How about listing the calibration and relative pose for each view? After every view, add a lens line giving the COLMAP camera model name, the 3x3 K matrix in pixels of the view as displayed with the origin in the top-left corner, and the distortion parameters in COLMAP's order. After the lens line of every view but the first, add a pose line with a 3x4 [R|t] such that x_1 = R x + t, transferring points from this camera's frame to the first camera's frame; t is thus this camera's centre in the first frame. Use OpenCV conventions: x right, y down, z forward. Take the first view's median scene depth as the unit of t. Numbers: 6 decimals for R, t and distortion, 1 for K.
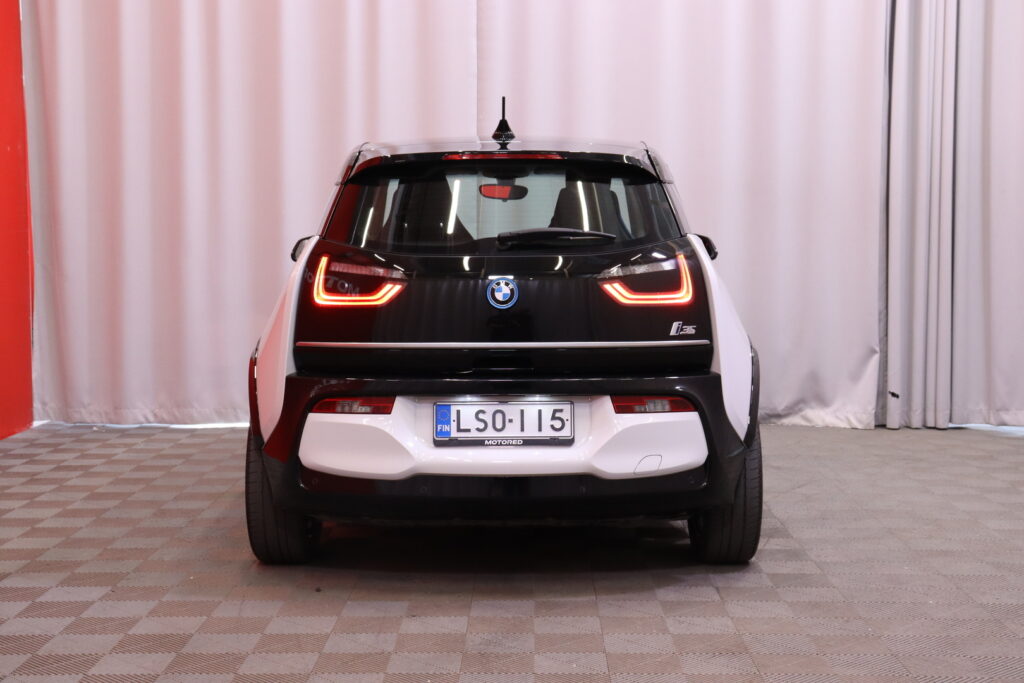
lens RADIAL K [[1495.8, 0, 516.1], [0, 1495.8, 343.7], [0, 0, 1]] dist [0.039748, 0.000000]
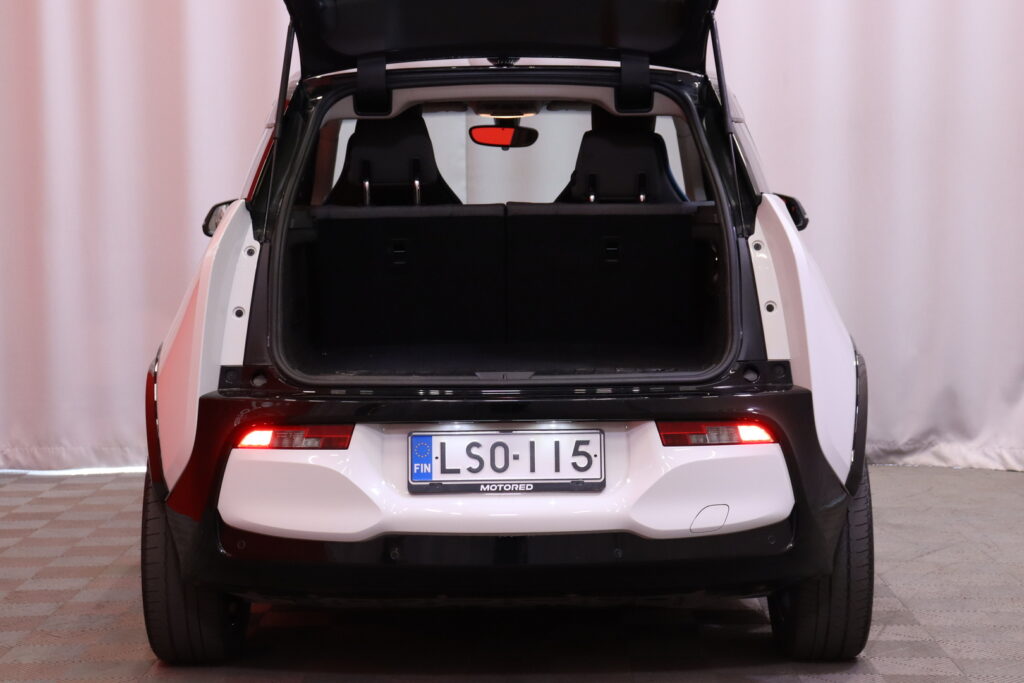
lens RADIAL K [[2149.3, 0, 507.9], [0, 2149.3, 343.8], [0, 0, 1]] dist [0.285312, 0.000000]
pose [[0.999958, -0.006179, -0.006742, -0.000282], [0.006148, 0.999970, -0.004660, 0.002056], [0.006771, 0.004619, 0.999966, -0.026698]]
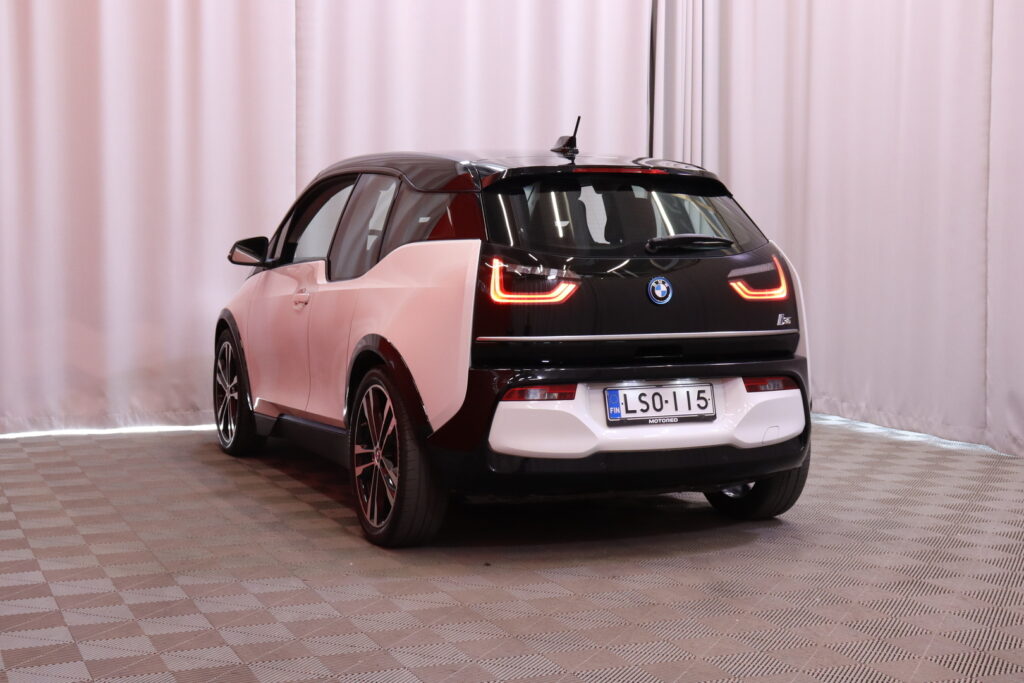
lens RADIAL K [[1495.8, 0, 511.3], [0, 1495.8, 335.0], [0, 0, 1]] dist [0.039748, 0.000000]
pose [[0.920509, -0.017601, 0.390324, -0.555833], [0.020651, 0.999780, -0.003616, 0.001907], [-0.390175, 0.011389, 0.920670, -0.011994]]
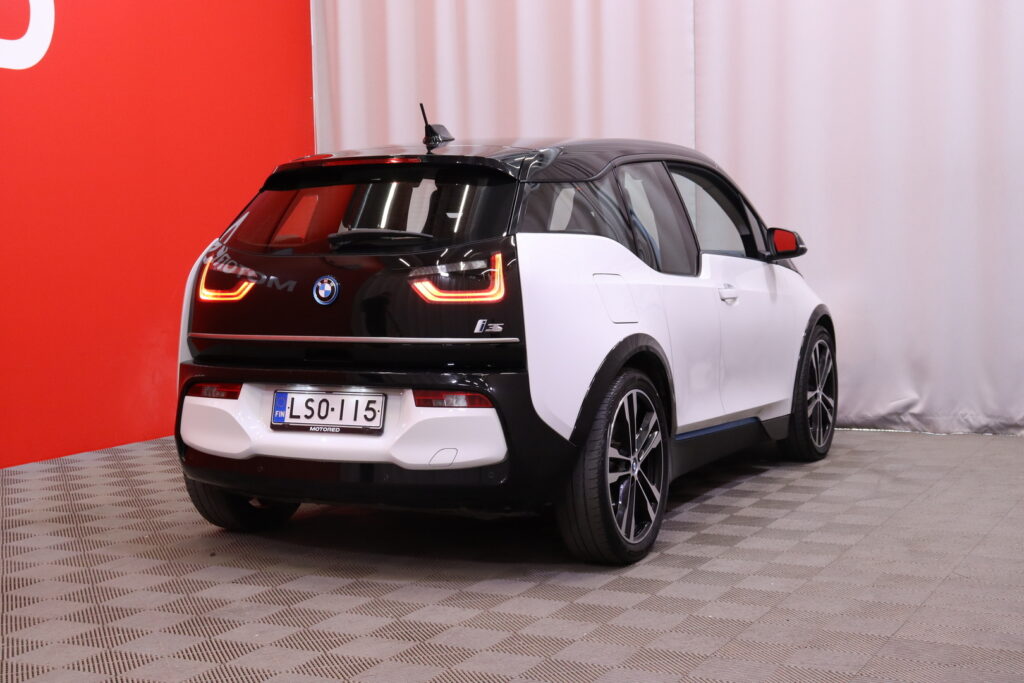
lens RADIAL K [[1495.8, 0, 510.4], [0, 1495.8, 345.8], [0, 0, 1]] dist [0.039748, 0.000000]
pose [[0.901346, 0.021753, -0.432554, 0.568129], [-0.019415, 0.999763, 0.009821, -0.007072], [0.432665, -0.000454, 0.901555, 0.088493]]
